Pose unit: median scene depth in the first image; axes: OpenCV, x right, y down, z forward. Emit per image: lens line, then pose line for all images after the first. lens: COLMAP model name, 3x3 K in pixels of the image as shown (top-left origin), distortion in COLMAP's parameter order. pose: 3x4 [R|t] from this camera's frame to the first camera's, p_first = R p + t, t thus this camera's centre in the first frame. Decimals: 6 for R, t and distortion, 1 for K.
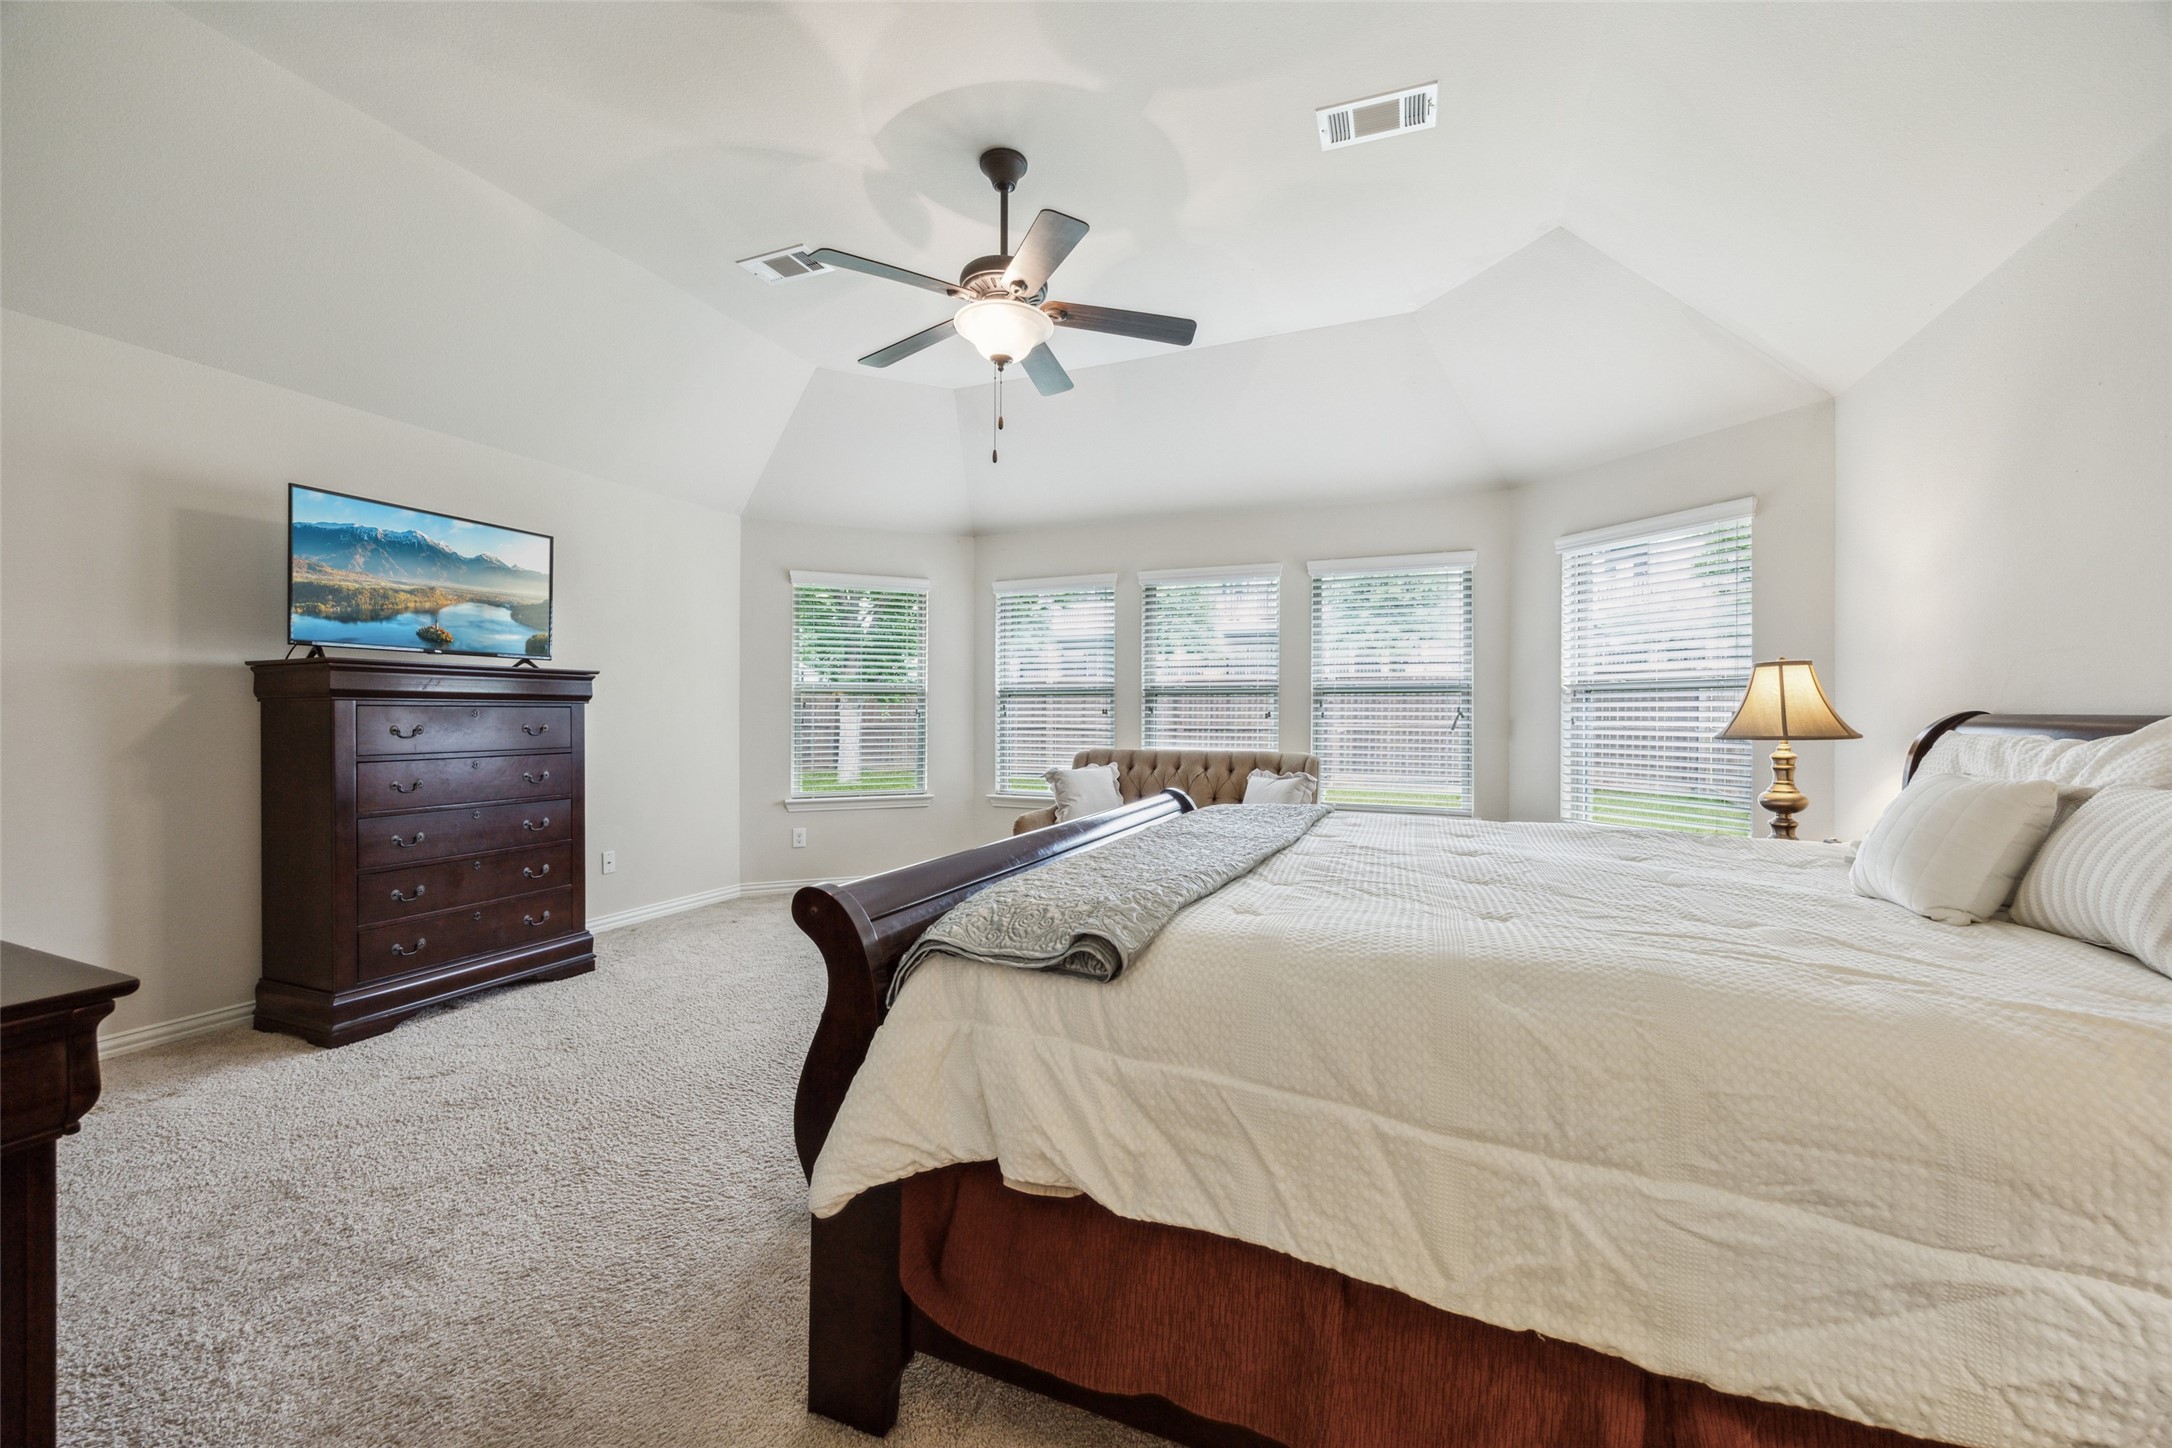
lens RADIAL K [[842.6, 0, 1081.9], [0, 842.6, 721.6], [0, 0, 1]] dist [0.002125, -0.001086]
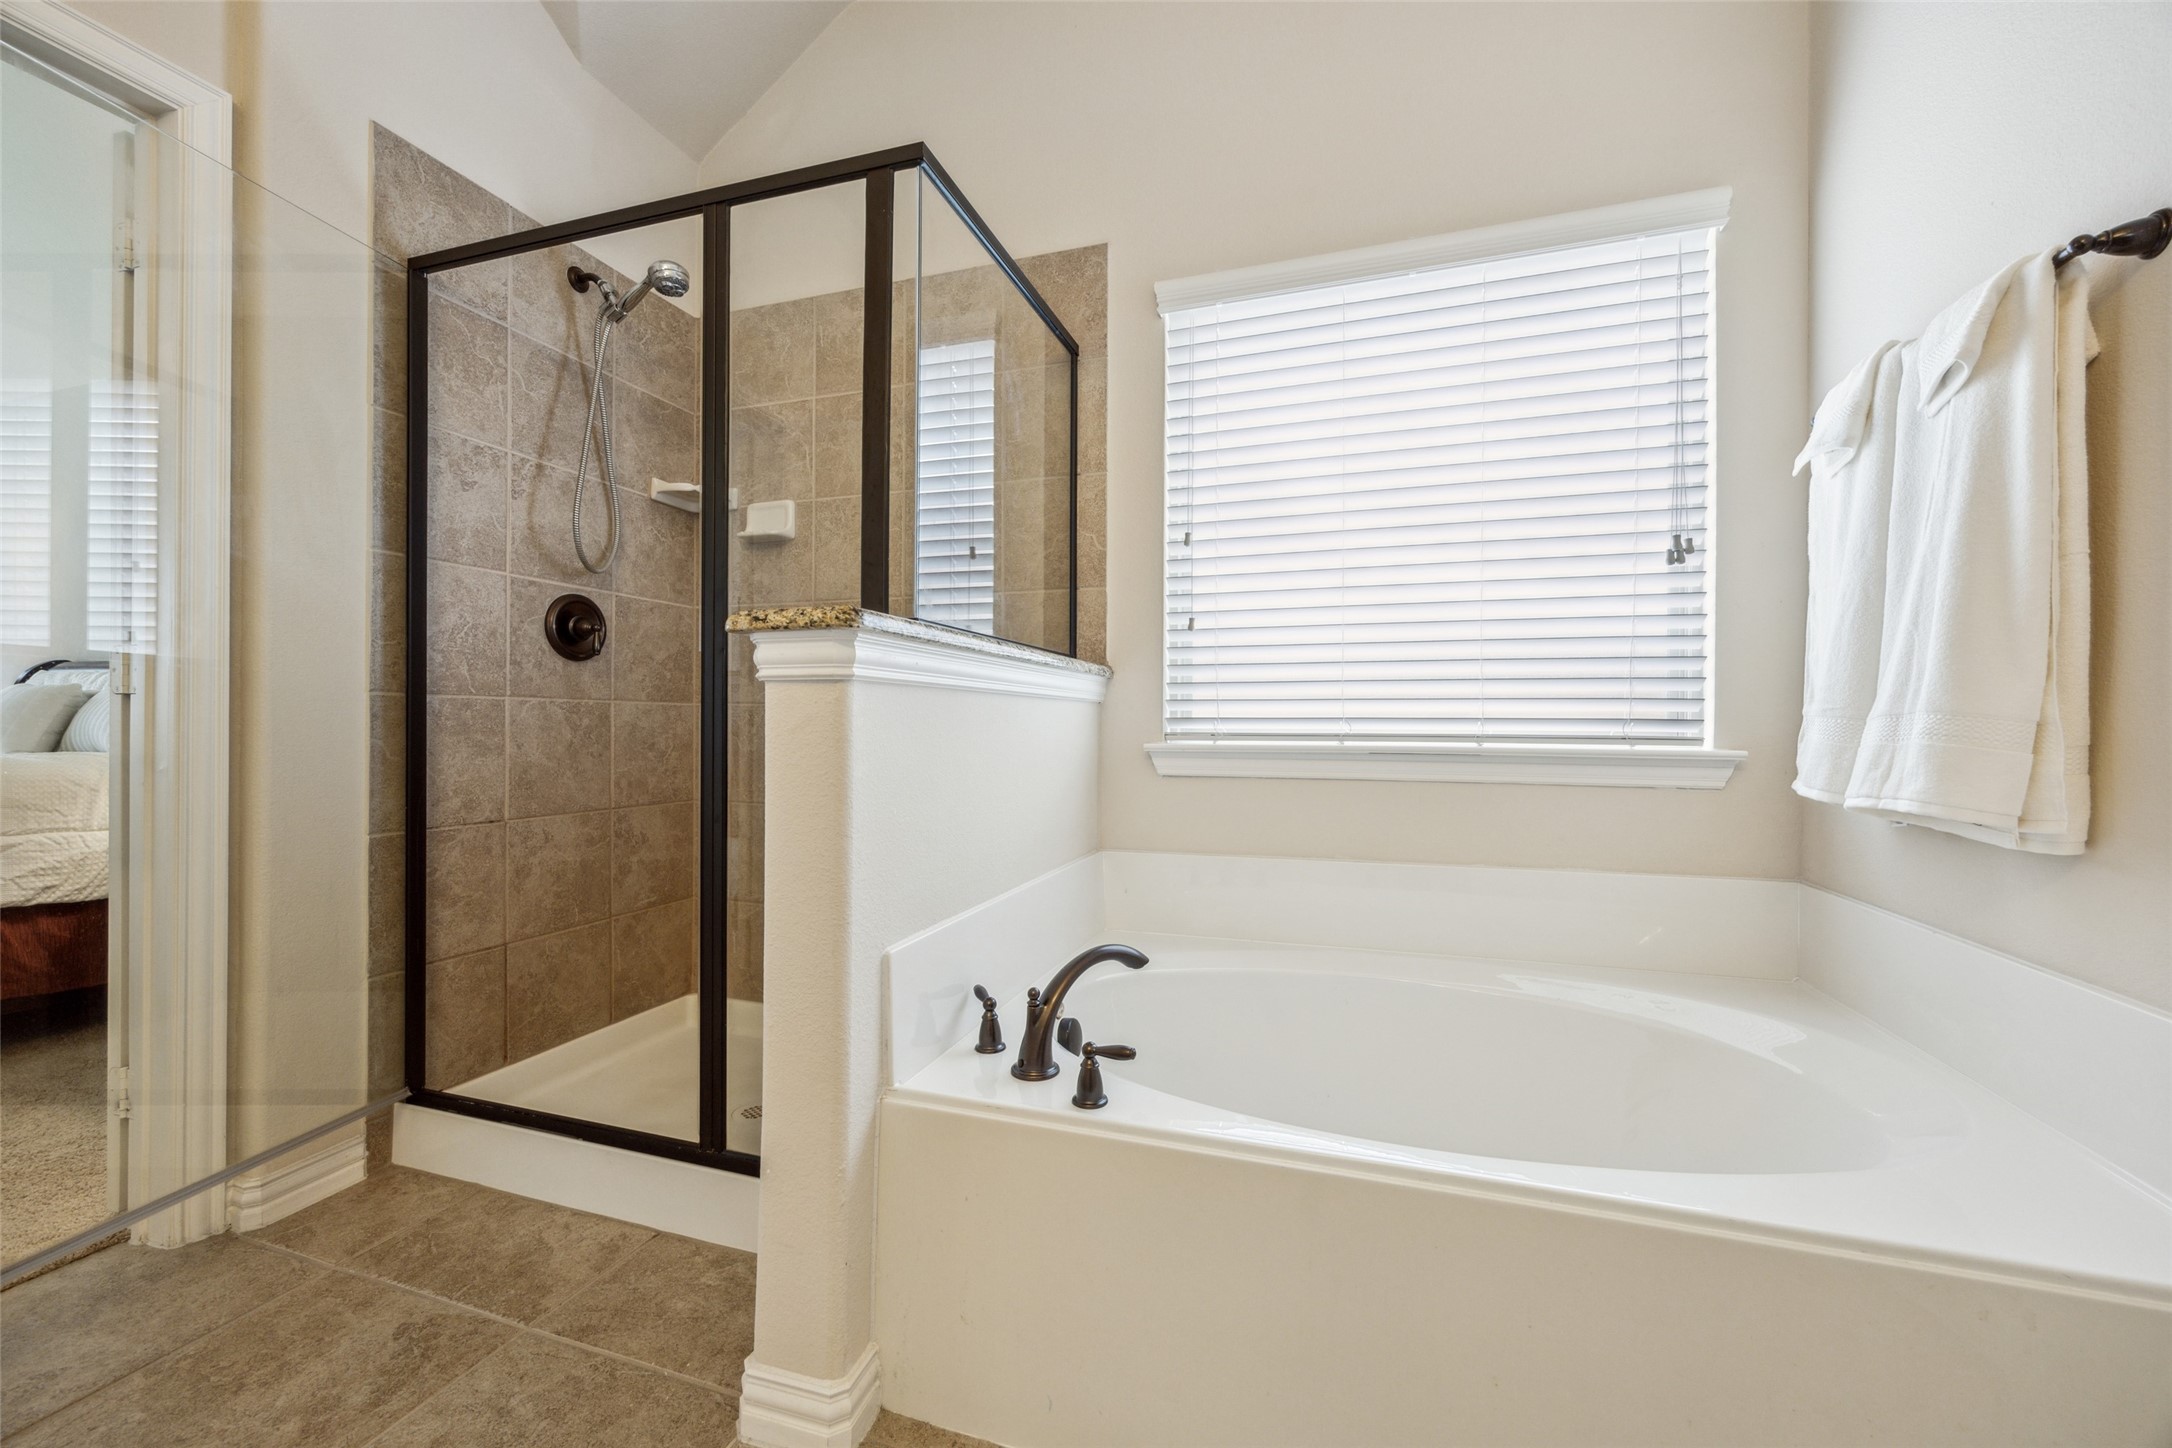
lens RADIAL K [[842.6, 0, 1085.7], [0, 842.6, 735.1], [0, 0, 1]] dist [0.002125, -0.001086]
pose [[-0.048141, -0.000042, 0.998841, -1.182174], [0.006782, 0.999977, 0.000369, 0.221952], [-0.998818, 0.006792, -0.048140, -1.530789]]
